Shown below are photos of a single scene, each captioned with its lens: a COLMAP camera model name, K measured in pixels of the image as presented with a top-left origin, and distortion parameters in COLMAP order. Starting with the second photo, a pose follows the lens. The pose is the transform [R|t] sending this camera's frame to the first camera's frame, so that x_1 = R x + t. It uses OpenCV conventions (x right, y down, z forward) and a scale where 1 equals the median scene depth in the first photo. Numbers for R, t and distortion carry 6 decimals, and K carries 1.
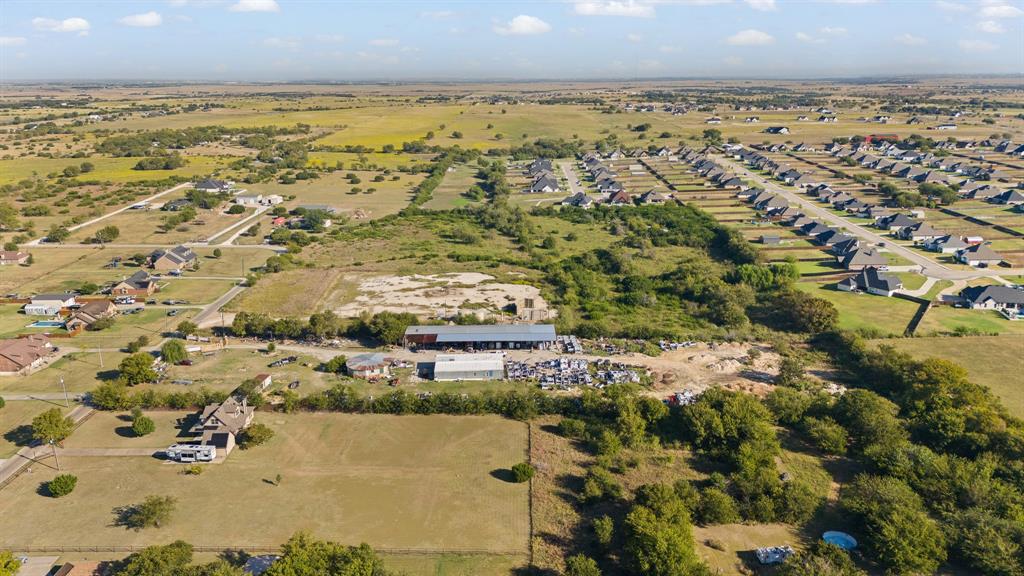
lens RADIAL K [[751.0, 0, 512.0], [0, 751.0, 288.0], [0, 0, 1]] dist [0.082473, -0.086885]
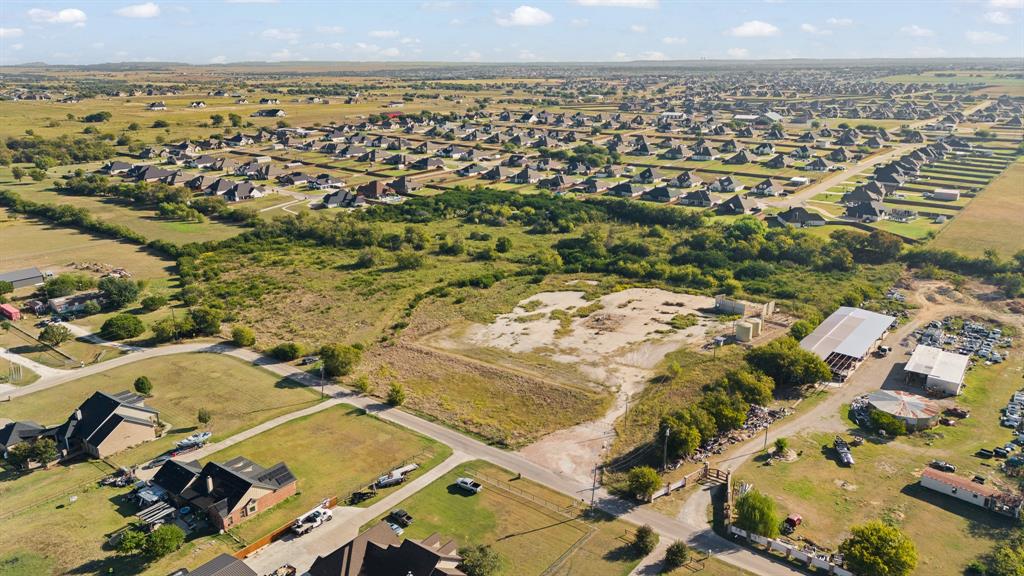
lens RADIAL K [[751.0, 0, 512.0], [0, 751.0, 288.0], [0, 0, 1]] dist [0.082473, -0.086885]
pose [[0.601712, -0.222788, 0.767013, -0.702764], [0.212743, 0.970323, 0.114948, -0.129353], [-0.769859, 0.094011, 0.631252, 0.597433]]
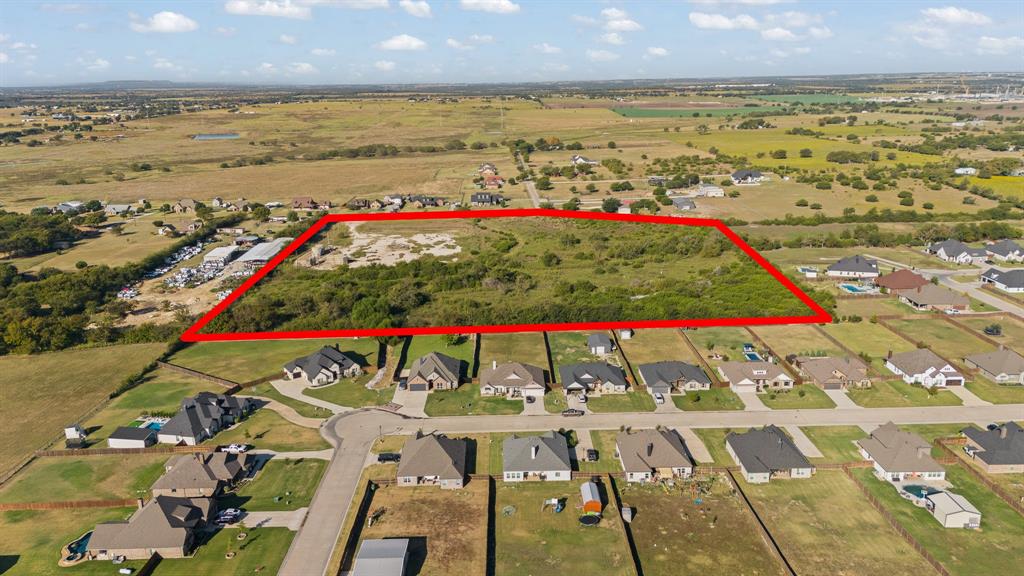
lens RADIAL K [[751.0, 0, 512.0], [0, 751.0, 288.0], [0, 0, 1]] dist [0.082473, -0.086885]
pose [[0.022655, 0.278233, -0.960246, 1.148079], [-0.261824, 0.928621, 0.262892, -0.312921], [0.964850, 0.245460, 0.093886, 1.070162]]
